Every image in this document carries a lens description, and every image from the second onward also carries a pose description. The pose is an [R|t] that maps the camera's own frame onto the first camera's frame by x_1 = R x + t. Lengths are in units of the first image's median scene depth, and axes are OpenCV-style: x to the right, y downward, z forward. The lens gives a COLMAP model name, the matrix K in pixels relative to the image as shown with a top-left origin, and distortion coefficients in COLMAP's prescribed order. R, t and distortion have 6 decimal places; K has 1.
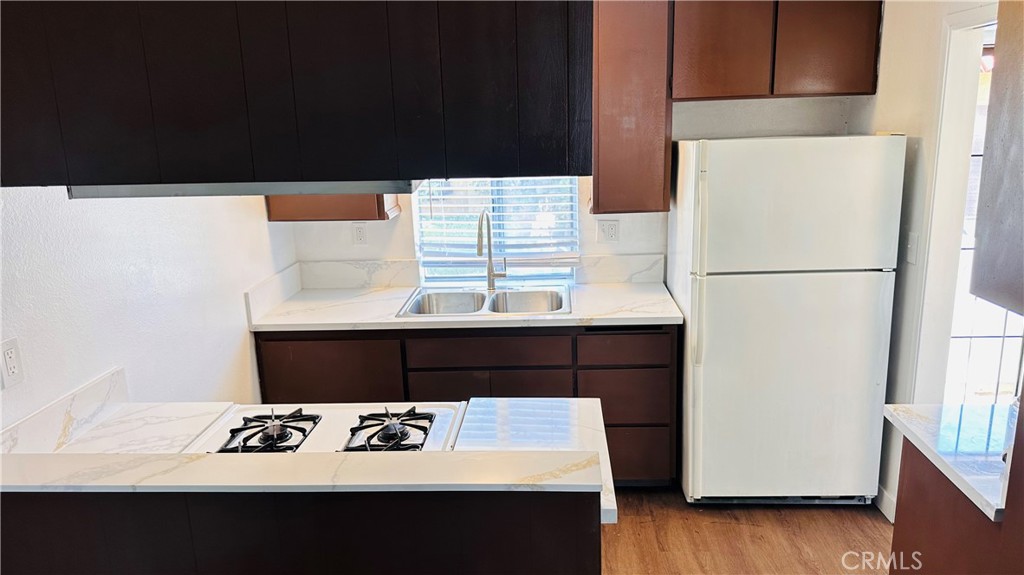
lens RADIAL K [[753.1, 0, 512.0], [0, 753.1, 287.5], [0, 0, 1]] dist [0.045723, -0.000610]
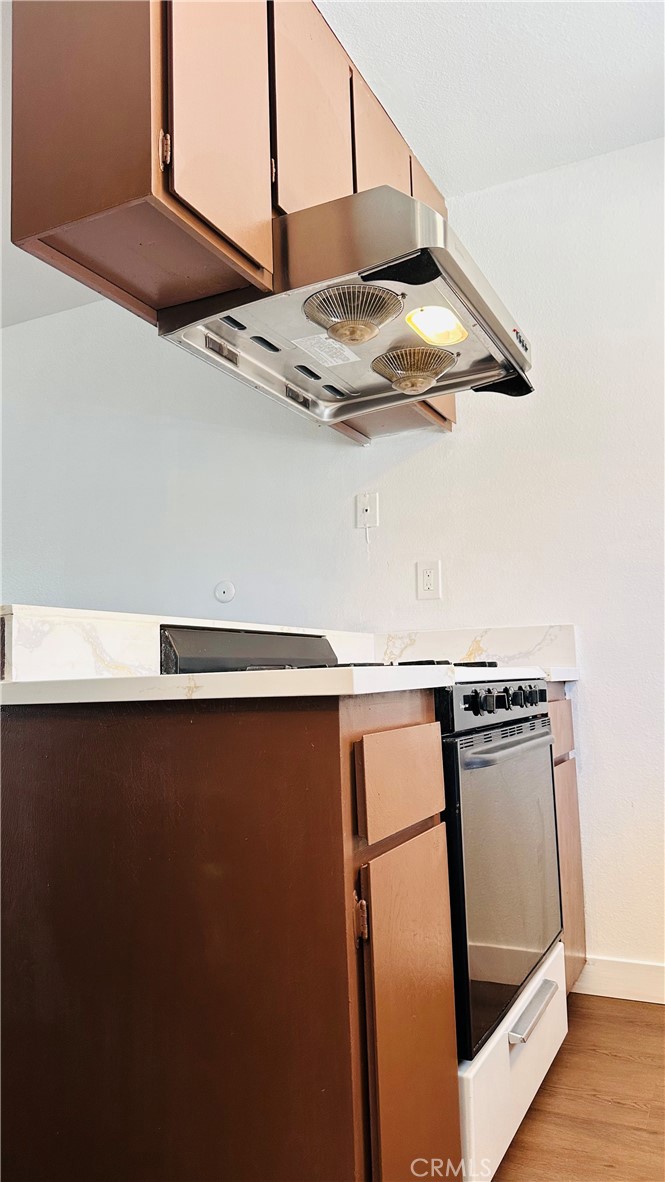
lens RADIAL K [[816.5, 0, 332.5], [0, 816.5, 591.0], [0, 0, 1]] dist [0.001818, -0.000147]
pose [[-0.392147, -0.064682, -0.917626, 0.338765], [-0.172436, 0.985012, 0.004258, 0.076131], [0.903596, 0.159901, -0.397423, 0.774763]]
